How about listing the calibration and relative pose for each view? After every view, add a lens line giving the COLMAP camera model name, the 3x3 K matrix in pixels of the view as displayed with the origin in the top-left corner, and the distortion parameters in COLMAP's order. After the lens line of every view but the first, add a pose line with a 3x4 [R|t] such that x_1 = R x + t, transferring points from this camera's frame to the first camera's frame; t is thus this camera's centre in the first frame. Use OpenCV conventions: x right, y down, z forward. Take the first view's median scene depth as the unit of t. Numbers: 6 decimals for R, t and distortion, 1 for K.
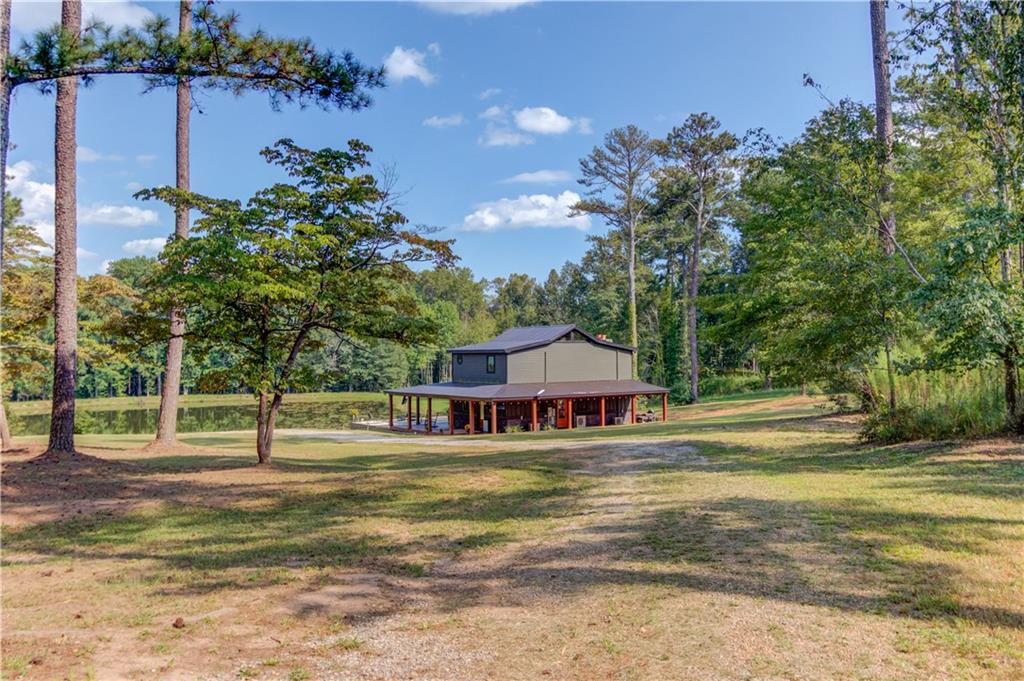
lens RADIAL K [[723.2, 0, 510.1], [0, 723.2, 343.3], [0, 0, 1]] dist [-0.005101, -0.000553]
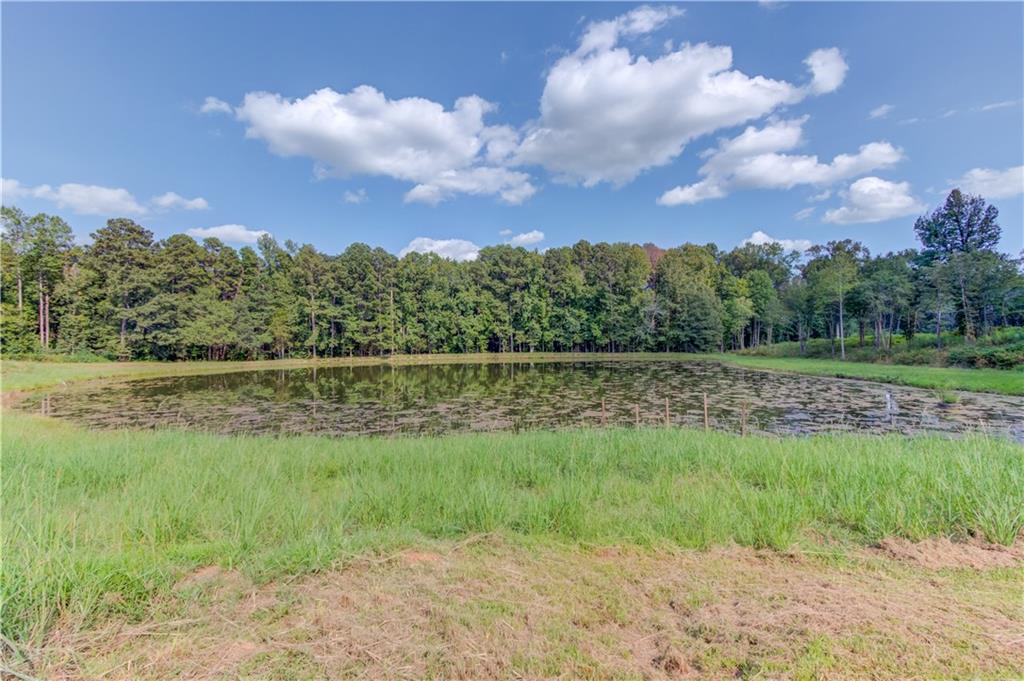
lens RADIAL K [[470.5, 0, 510.3], [0, 470.5, 347.1], [0, 0, 1]] dist [0.001474, 0.000047]
pose [[0.860784, 0.011339, -0.508845, -0.062866], [0.015404, 0.998713, 0.048312, 0.021255], [0.508738, -0.049425, 0.859502, 0.262393]]
